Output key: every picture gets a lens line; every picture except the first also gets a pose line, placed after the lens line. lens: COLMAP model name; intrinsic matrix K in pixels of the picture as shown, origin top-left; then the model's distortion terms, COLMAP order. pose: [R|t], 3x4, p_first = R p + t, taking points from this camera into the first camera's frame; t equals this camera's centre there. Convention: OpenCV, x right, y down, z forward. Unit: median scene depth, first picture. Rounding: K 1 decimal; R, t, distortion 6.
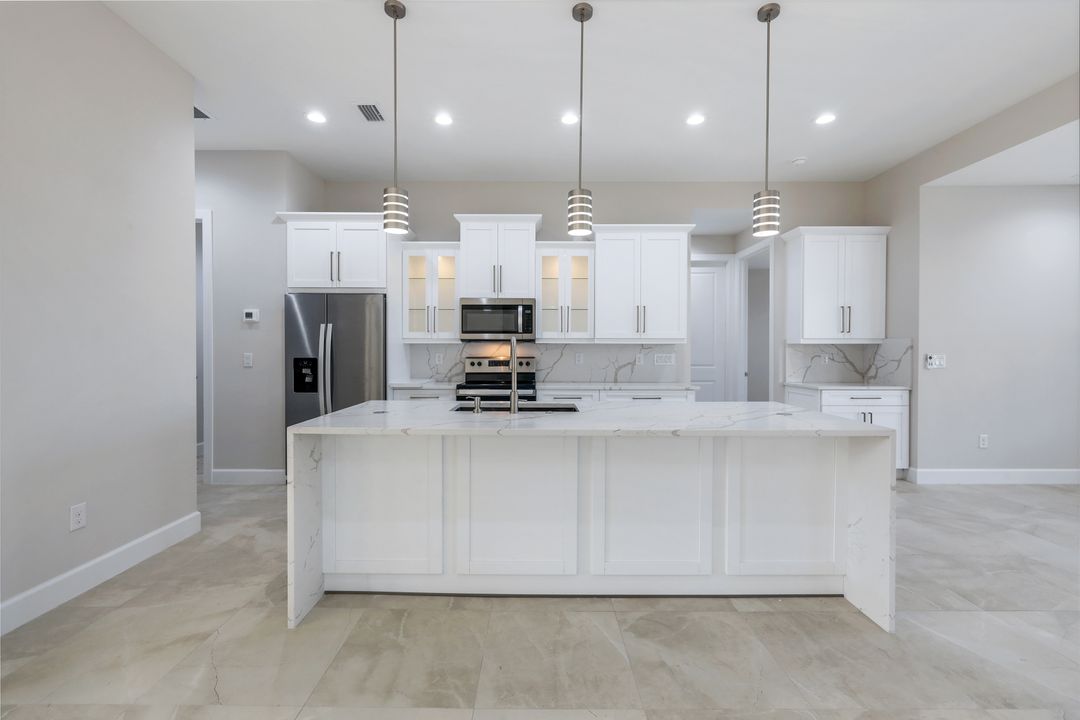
lens RADIAL K [[450.9, 0, 540.1], [0, 450.9, 357.1], [0, 0, 1]] dist [0.007383, -0.001994]
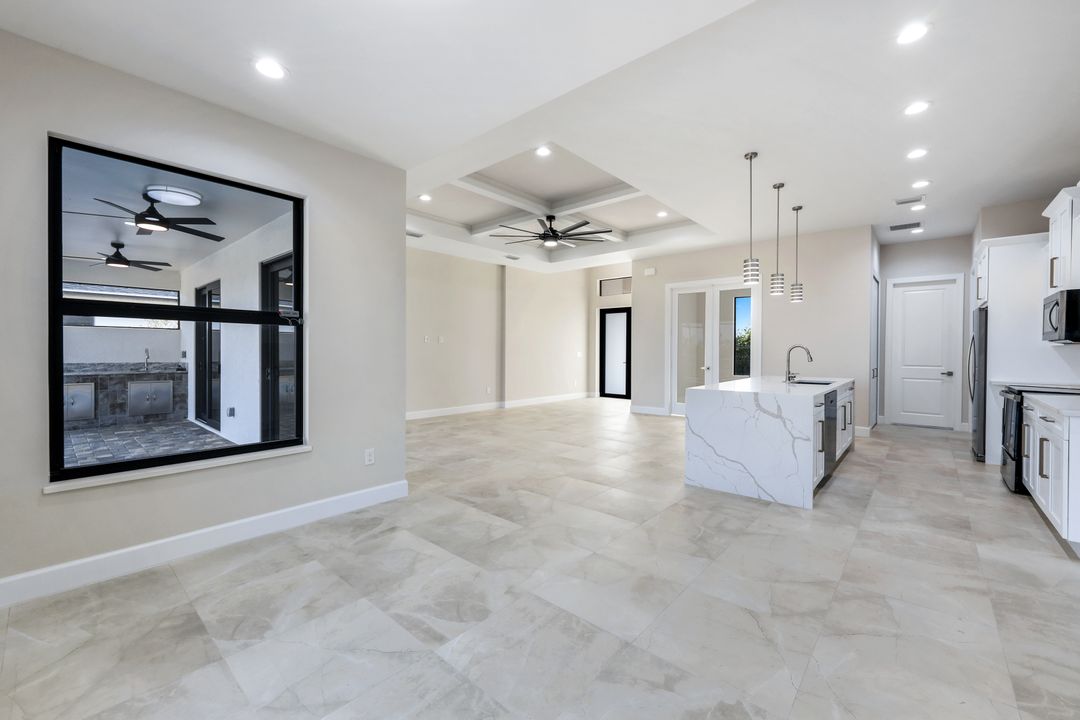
lens RADIAL K [[435.0, 0, 535.0], [0, 435.0, 366.4], [0, 0, 1]] dist [0.001822, -0.000868]
pose [[-0.670514, 0.023146, -0.741536, 1.246299], [-0.014032, 0.998939, 0.043869, -0.011868], [0.741764, 0.039820, -0.669478, 0.823443]]
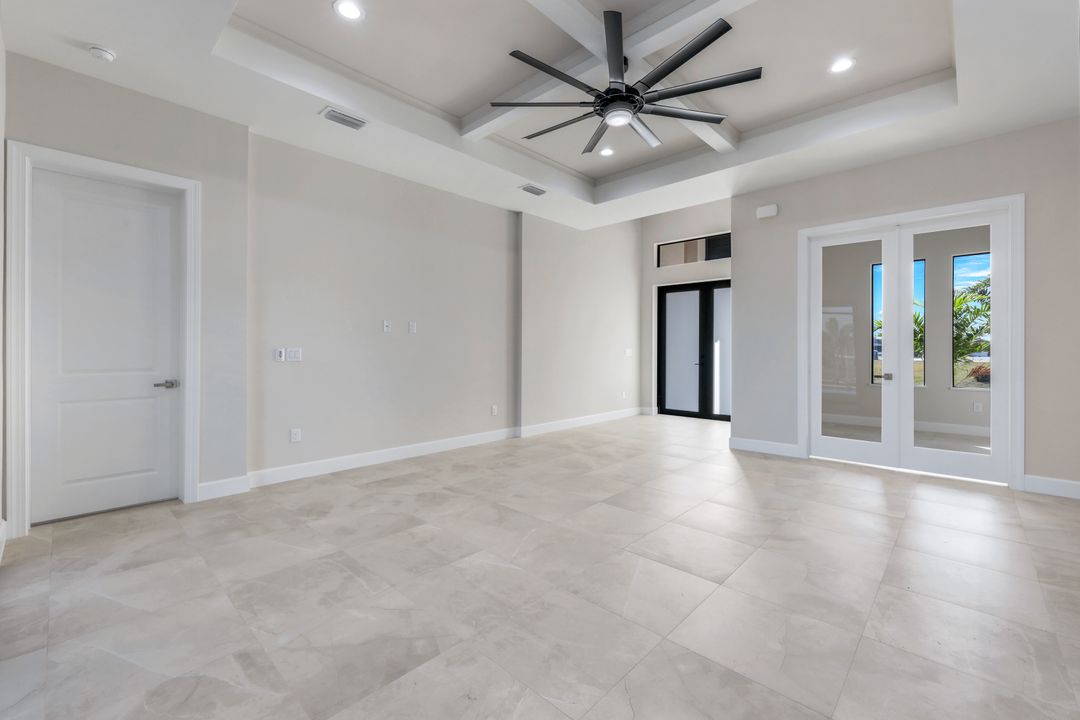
lens RADIAL K [[450.9, 0, 531.7], [0, 450.9, 350.1], [0, 0, 1]] dist [0.007383, -0.001994]
pose [[-0.700621, -0.000107, -0.713534, 0.740186], [-0.012062, 0.999859, 0.011693, 0.001674], [0.713432, 0.016800, -0.700523, 0.292187]]
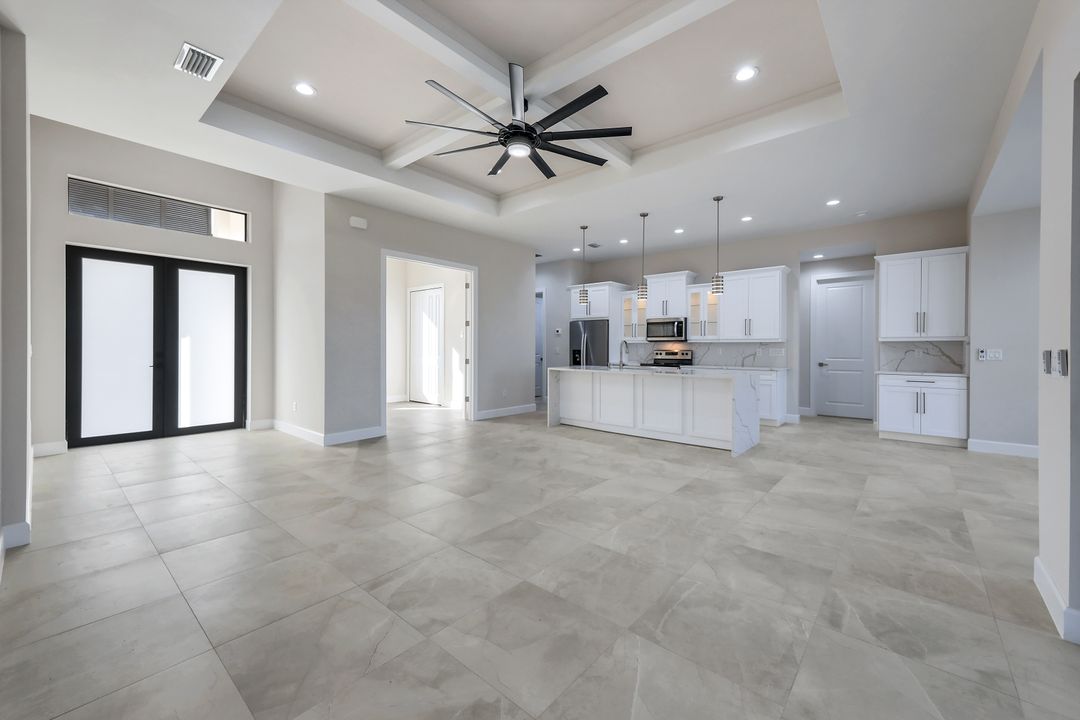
lens RADIAL K [[435.0, 0, 538.7], [0, 435.0, 351.3], [0, 0, 1]] dist [0.001822, -0.000868]
pose [[0.752069, 0.005992, -0.659057, 0.694473], [-0.010682, 0.999938, -0.003099, 0.016532], [0.658998, 0.009371, 0.752086, -0.682738]]
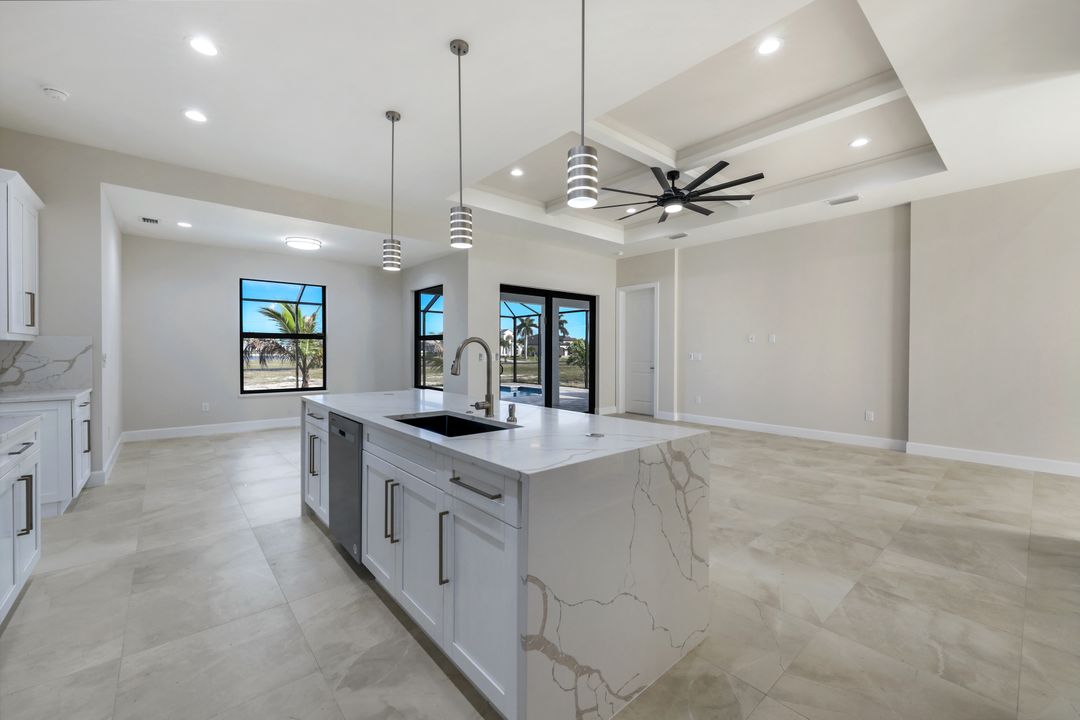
lens RADIAL K [[435.0, 0, 541.0], [0, 435.0, 355.6], [0, 0, 1]] dist [0.001822, -0.000868]
pose [[-0.652934, -0.010678, 0.757340, -0.463545], [0.006311, 0.999789, 0.019537, -0.013118], [-0.757389, 0.017536, -0.652729, 0.849436]]
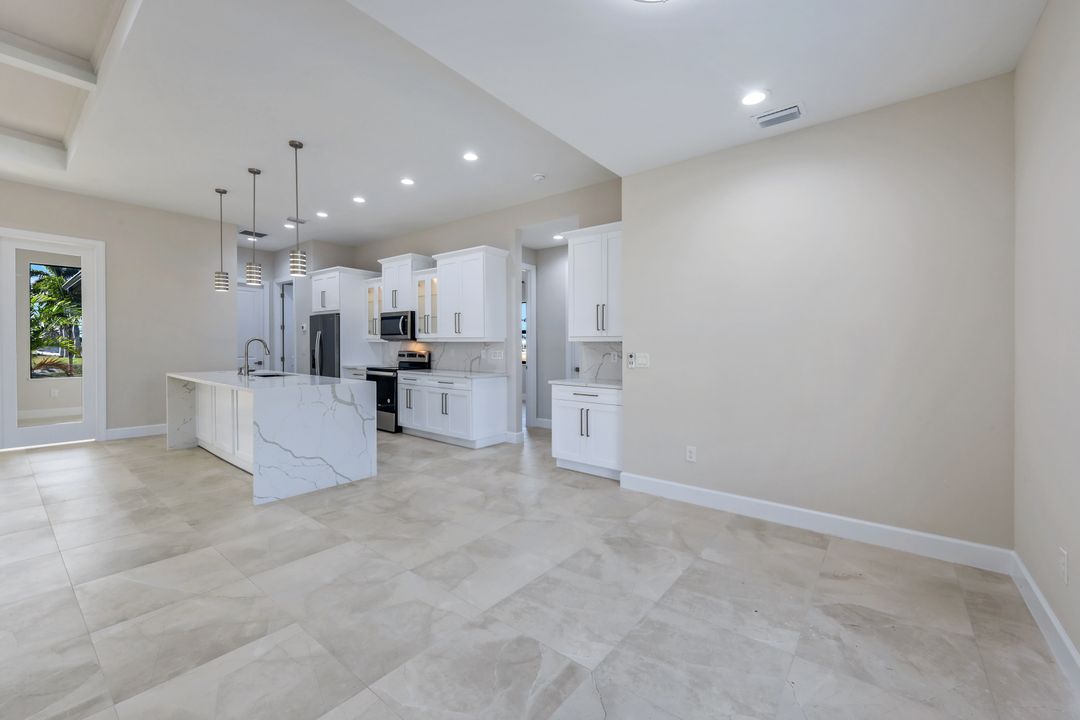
lens RADIAL K [[435.0, 0, 541.4], [0, 435.0, 354.9], [0, 0, 1]] dist [0.001822, -0.000868]
pose [[0.778704, 0.016178, -0.627183, 1.212317], [-0.017041, 0.999844, 0.004634, -0.001573], [0.627160, 0.007079, 0.778858, 0.168504]]
